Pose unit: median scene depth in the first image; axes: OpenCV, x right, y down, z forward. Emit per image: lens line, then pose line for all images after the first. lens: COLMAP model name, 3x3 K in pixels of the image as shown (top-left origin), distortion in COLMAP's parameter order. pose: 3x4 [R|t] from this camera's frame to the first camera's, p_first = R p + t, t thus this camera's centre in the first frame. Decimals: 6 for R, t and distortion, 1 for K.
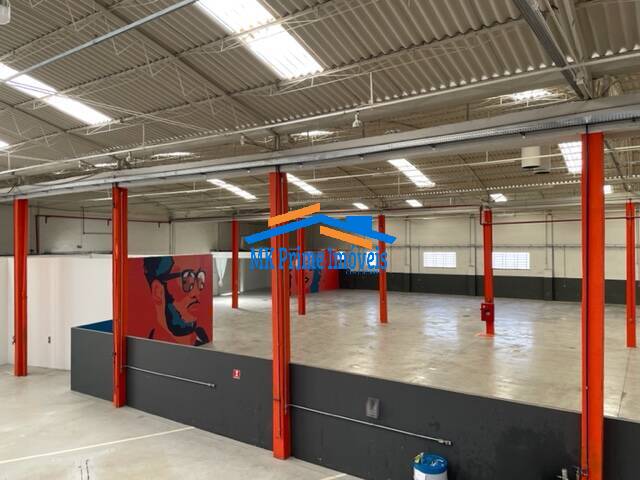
lens RADIAL K [[489.5, 0, 322.0], [0, 489.5, 240.5], [0, 0, 1]] dist [0.025905, -0.003069]
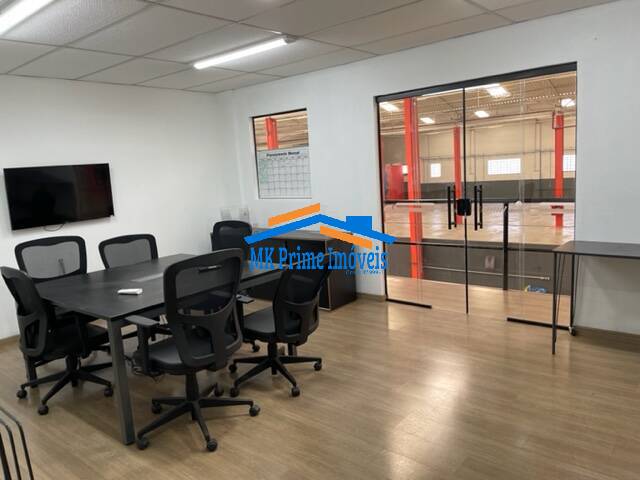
lens RADIAL K [[489.5, 0, 316.9], [0, 489.5, 238.9], [0, 0, 1]] dist [0.025905, -0.003069]
pose [[0.993291, -0.047713, -0.105339, -0.094644], [0.063560, 0.986238, 0.152629, 0.008864], [0.096607, -0.158300, 0.982654, -0.174661]]
